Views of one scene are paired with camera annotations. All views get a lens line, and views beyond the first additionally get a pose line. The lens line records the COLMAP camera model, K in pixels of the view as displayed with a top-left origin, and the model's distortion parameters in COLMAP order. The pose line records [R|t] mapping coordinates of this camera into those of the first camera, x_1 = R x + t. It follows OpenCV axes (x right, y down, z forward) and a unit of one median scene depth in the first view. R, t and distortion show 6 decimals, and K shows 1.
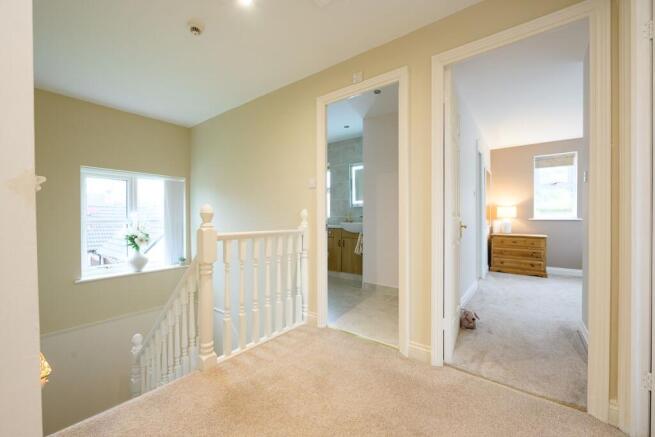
lens RADIAL K [[261.4, 0, 327.5], [0, 261.4, 218.5], [0, 0, 1]] dist [-0.004232, 0.000257]
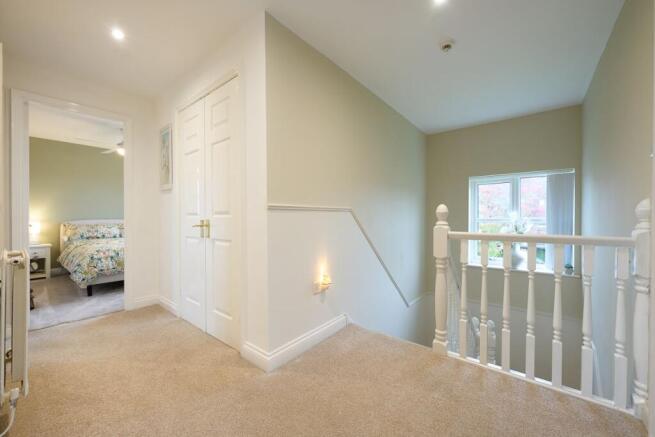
lens RADIAL K [[261.4, 0, 327.5], [0, 261.4, 218.5], [0, 0, 1]] dist [-0.004232, 0.000257]
pose [[-0.035593, 0.000772, -0.999366, 0.388623], [0.001295, 0.999999, 0.000727, 0.001629], [0.999366, -0.001268, -0.035594, 0.336041]]
